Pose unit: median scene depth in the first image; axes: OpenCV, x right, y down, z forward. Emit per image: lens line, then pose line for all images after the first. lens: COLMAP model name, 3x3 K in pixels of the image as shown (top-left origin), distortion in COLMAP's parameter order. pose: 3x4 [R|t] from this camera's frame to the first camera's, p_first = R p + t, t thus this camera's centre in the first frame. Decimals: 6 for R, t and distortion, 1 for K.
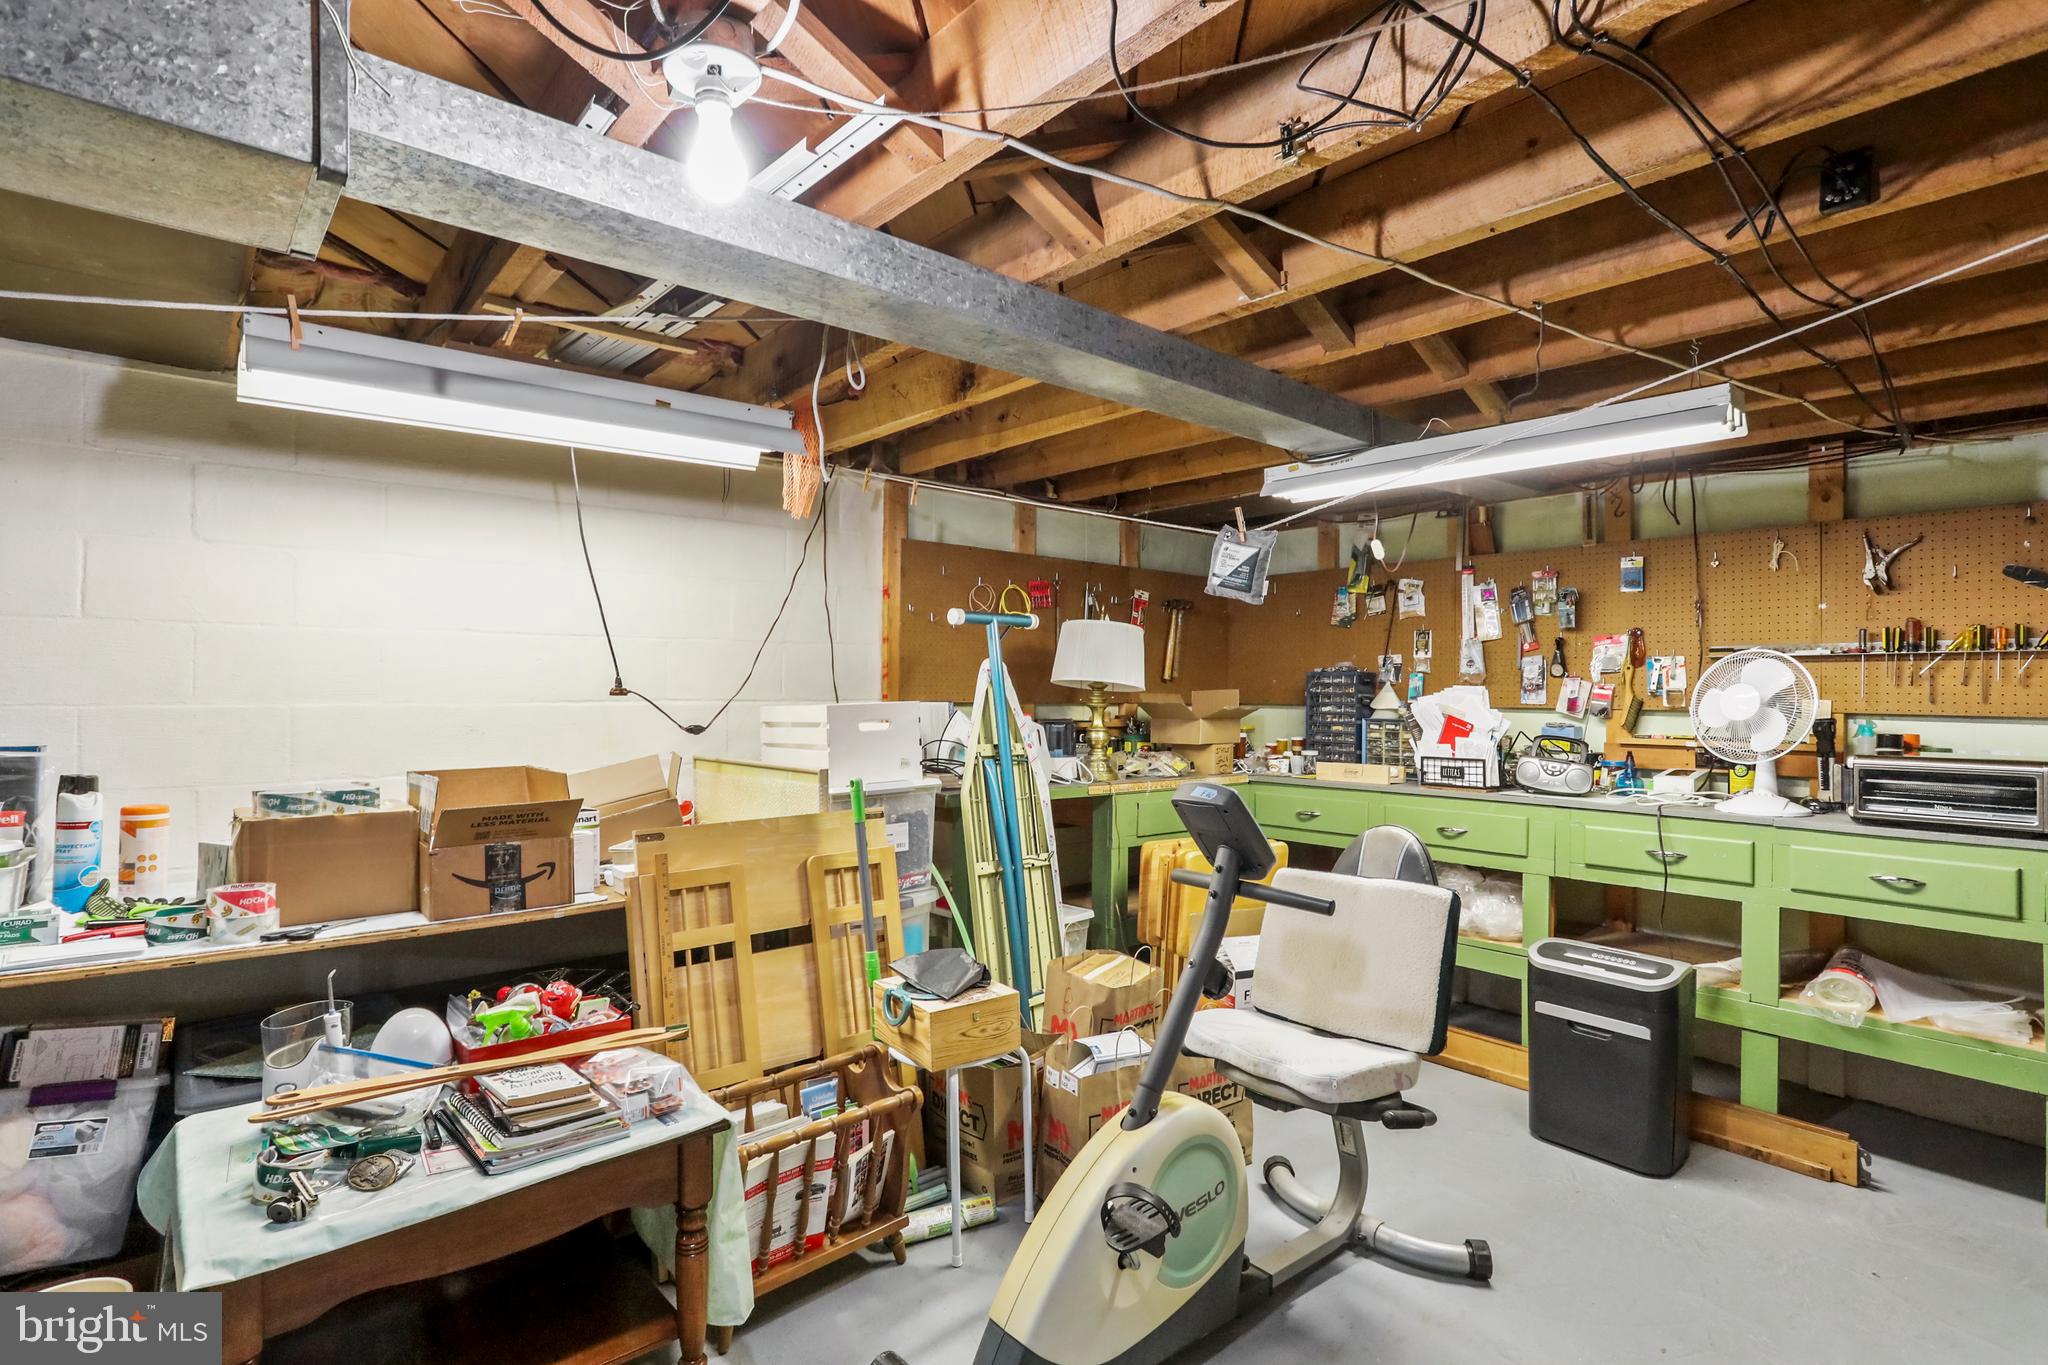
lens RADIAL K [[996.4, 0, 1023.4], [0, 996.4, 683.3], [0, 0, 1]] dist [-0.042442, 0.020268]
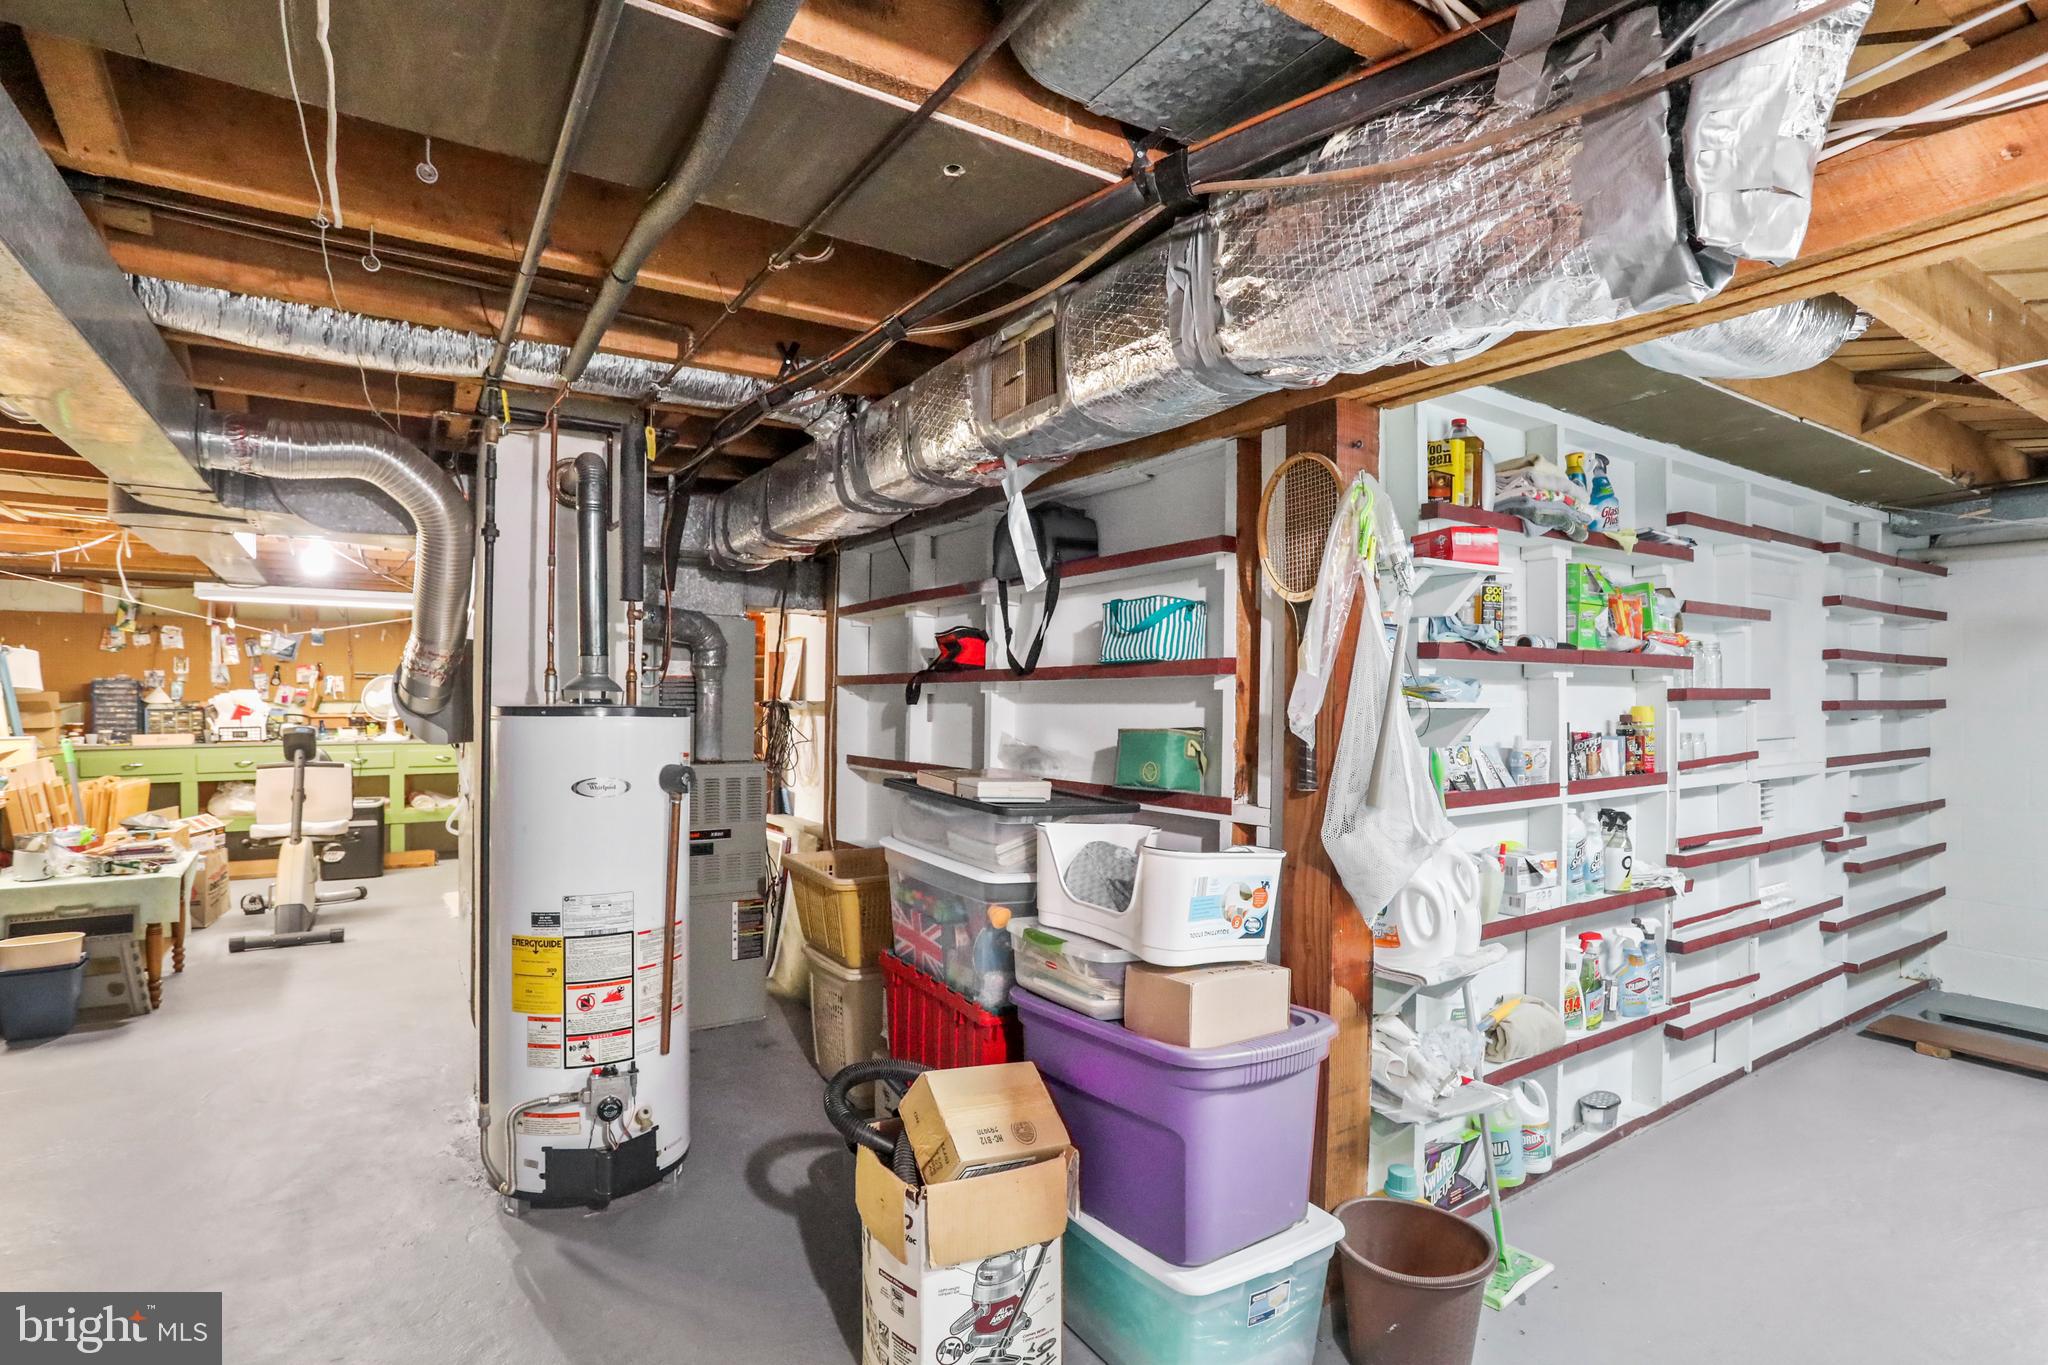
lens RADIAL K [[996.4, 0, 1026.4], [0, 996.4, 687.5], [0, 0, 1]] dist [-0.042442, 0.020268]
pose [[0.120092, 0.000397, 0.992763, -1.239645], [-0.006611, 0.999978, 0.000400, -0.012386], [-0.992741, -0.006612, 0.120092, -0.738814]]
